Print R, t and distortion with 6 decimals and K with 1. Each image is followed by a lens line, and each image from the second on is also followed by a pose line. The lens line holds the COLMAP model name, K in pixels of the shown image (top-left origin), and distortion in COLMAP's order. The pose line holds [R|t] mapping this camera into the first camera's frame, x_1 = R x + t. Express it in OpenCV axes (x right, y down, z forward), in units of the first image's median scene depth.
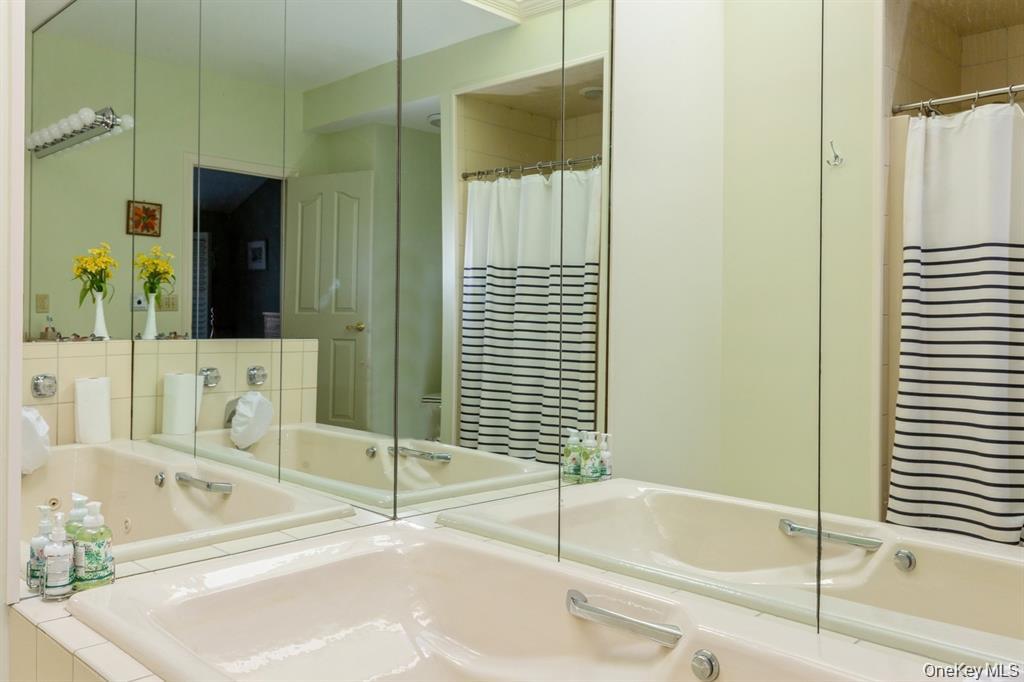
lens RADIAL K [[829.3, 0, 513.2], [0, 829.3, 339.3], [0, 0, 1]] dist [-0.019986, -0.010221]
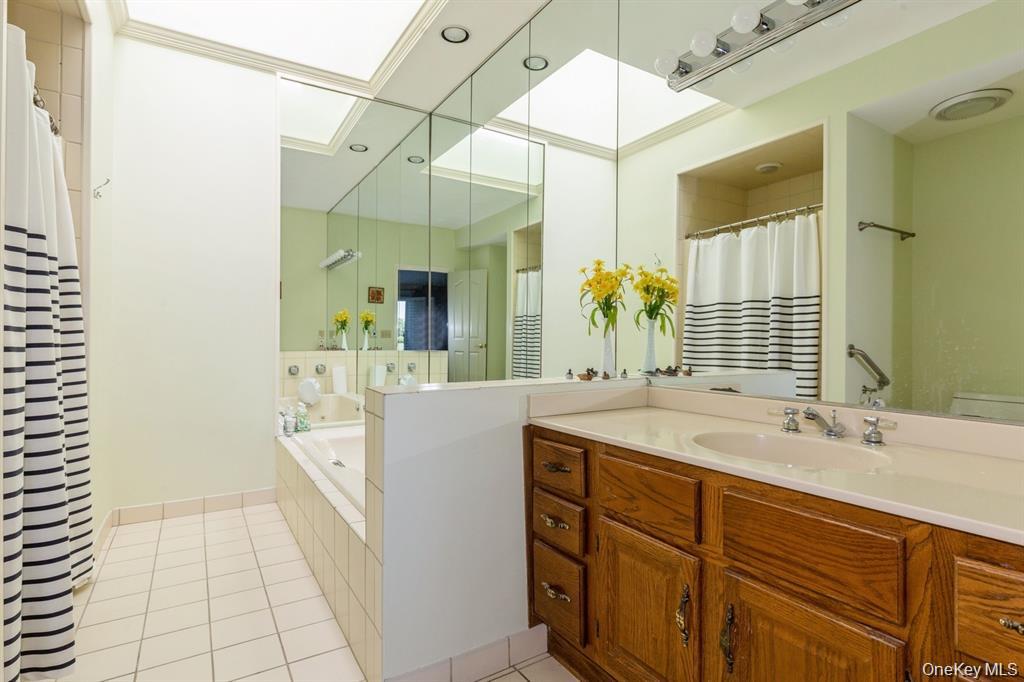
lens RADIAL K [[517.9, 0, 511.6], [0, 517.9, 342.1], [0, 0, 1]] dist [0.000260, 0.000020]
pose [[0.963824, -0.000361, -0.266540, 0.343580], [-0.006932, 0.999627, -0.026421, 0.013603], [0.266451, 0.027313, 0.963462, -0.281882]]
